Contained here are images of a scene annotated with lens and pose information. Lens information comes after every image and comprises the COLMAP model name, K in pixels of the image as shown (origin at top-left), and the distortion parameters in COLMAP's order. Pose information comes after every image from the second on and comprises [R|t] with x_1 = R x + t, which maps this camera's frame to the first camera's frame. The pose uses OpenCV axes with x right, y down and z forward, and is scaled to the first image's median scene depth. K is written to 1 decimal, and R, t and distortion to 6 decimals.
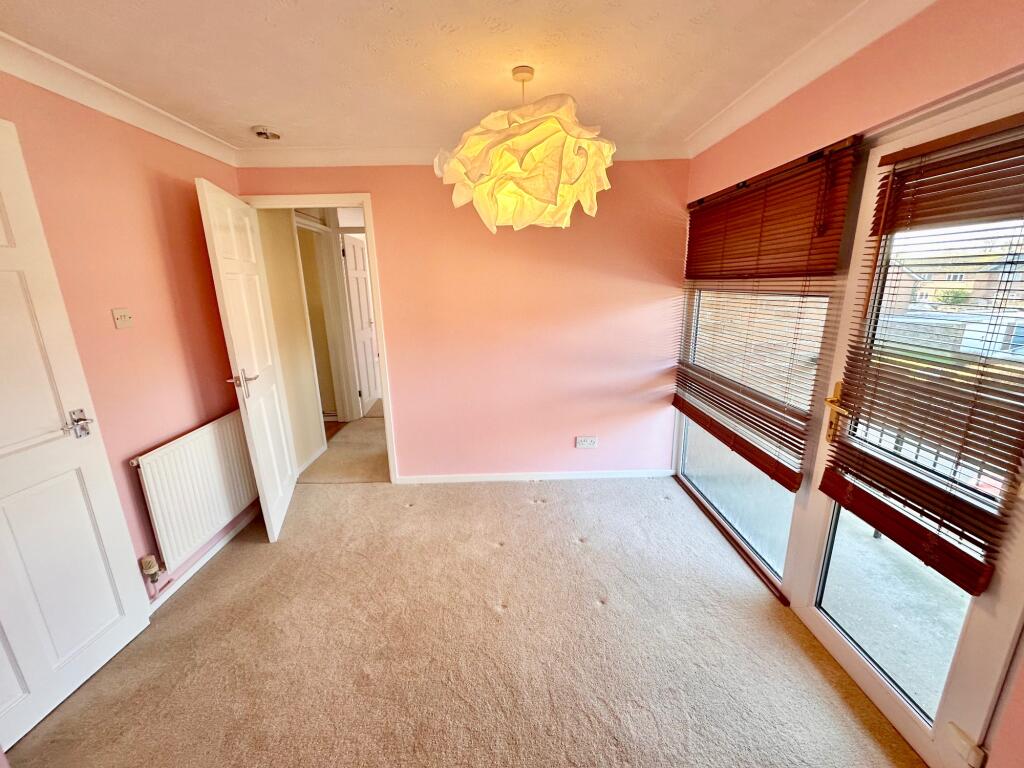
lens RADIAL K [[407.3, 0, 507.7], [0, 407.3, 381.3], [0, 0, 1]] dist [-0.001805, 0.000199]
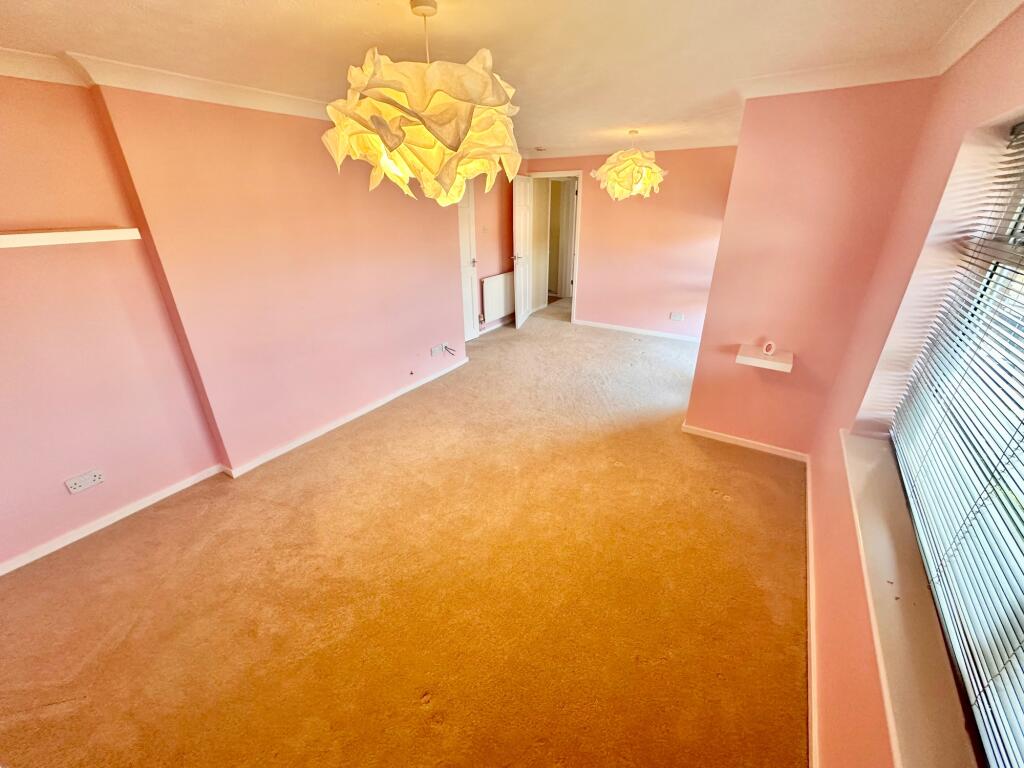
lens RADIAL K [[407.3, 0, 507.7], [0, 407.3, 381.3], [0, 0, 1]] dist [-0.001805, 0.000199]
pose [[0.828356, 0.238661, -0.506820, 0.744574], [-0.142952, 0.964812, 0.220686, 0.184828], [0.541655, -0.110355, 0.833325, -1.187600]]
